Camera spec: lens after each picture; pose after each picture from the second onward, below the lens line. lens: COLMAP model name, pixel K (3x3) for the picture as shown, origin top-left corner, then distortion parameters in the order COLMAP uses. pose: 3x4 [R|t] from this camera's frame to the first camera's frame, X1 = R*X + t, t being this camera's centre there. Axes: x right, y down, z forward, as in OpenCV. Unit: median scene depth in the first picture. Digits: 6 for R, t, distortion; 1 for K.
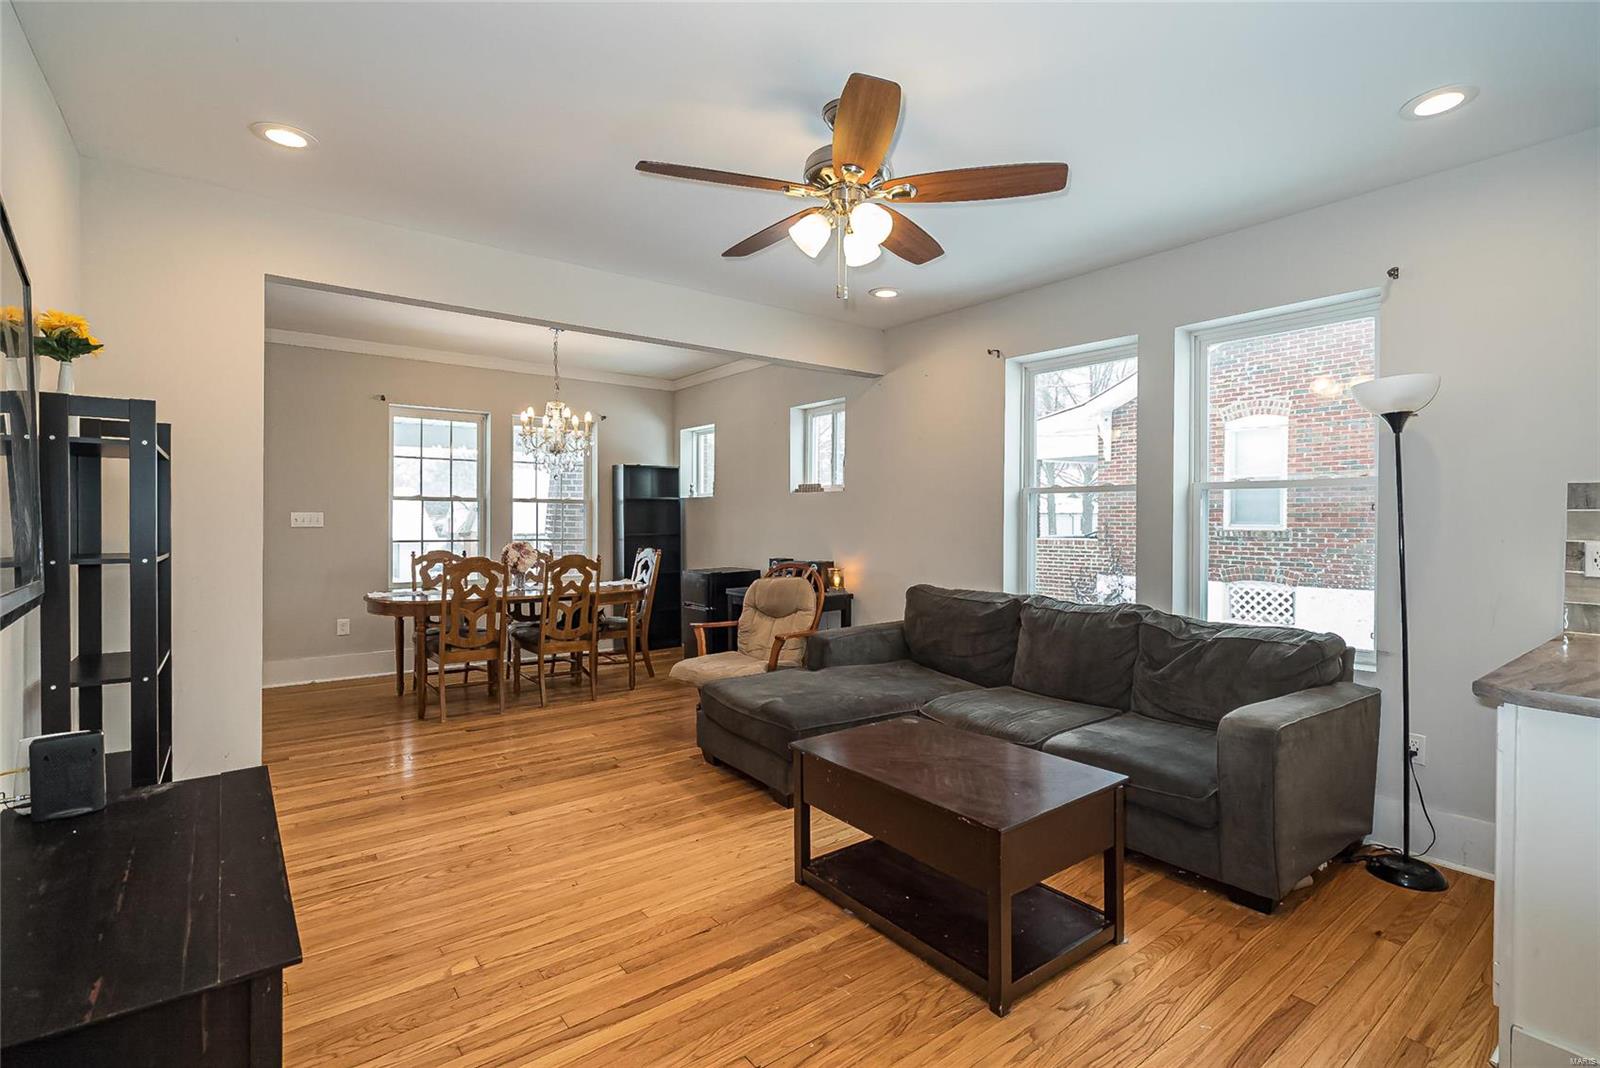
lens RADIAL K [[719.9, 0, 794.4], [0, 719.9, 520.7], [0, 0, 1]] dist [-0.000237, 0.000140]
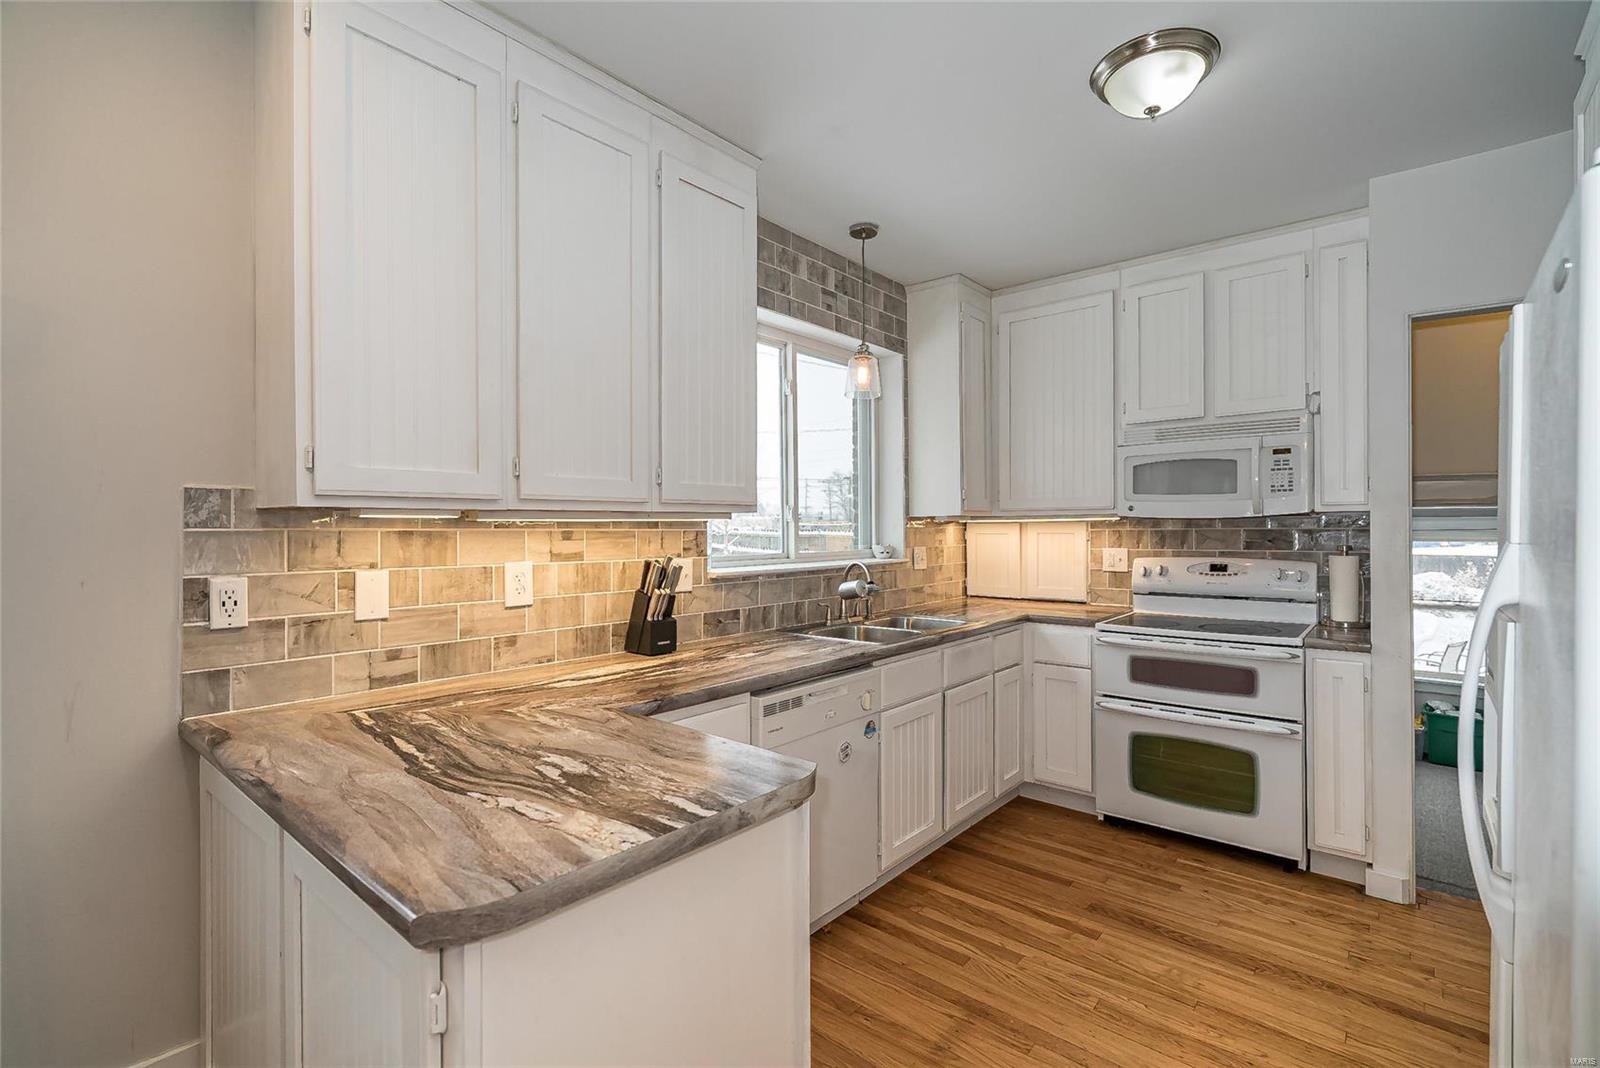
lens RADIAL K [[718.6, 0, 800.0], [0, 718.6, 534.0], [0, 0, 1]] dist [0.000916, 0.000414]
pose [[-0.223133, -0.010133, 0.974735, 0.248438], [0.004157, 0.999927, 0.011346, -0.011564], [-0.974779, 0.006584, -0.223075, 0.458478]]
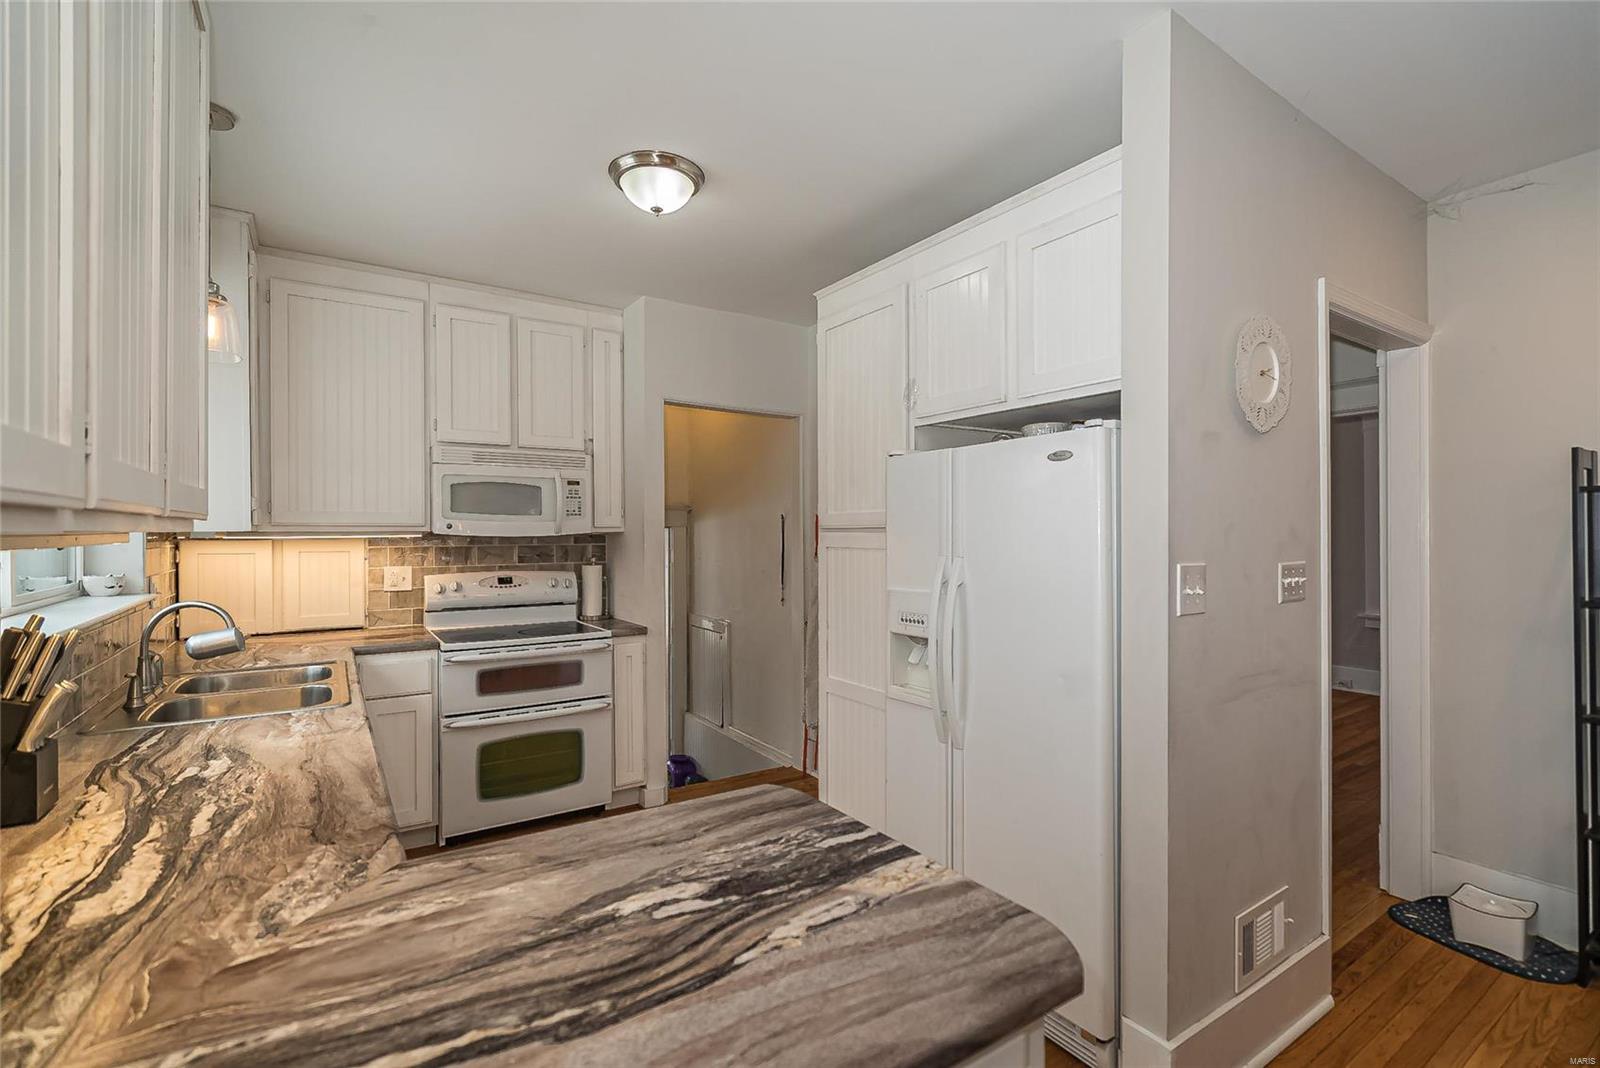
lens RADIAL K [[727.6, 0, 789.2], [0, 727.6, 539.3], [0, 0, 1]] dist [-0.001862, 0.000142]
pose [[-0.998290, -0.002073, 0.058415, 0.589954], [-0.001649, 0.999972, 0.007315, -0.023825], [-0.058429, 0.007207, -0.998266, 0.773775]]
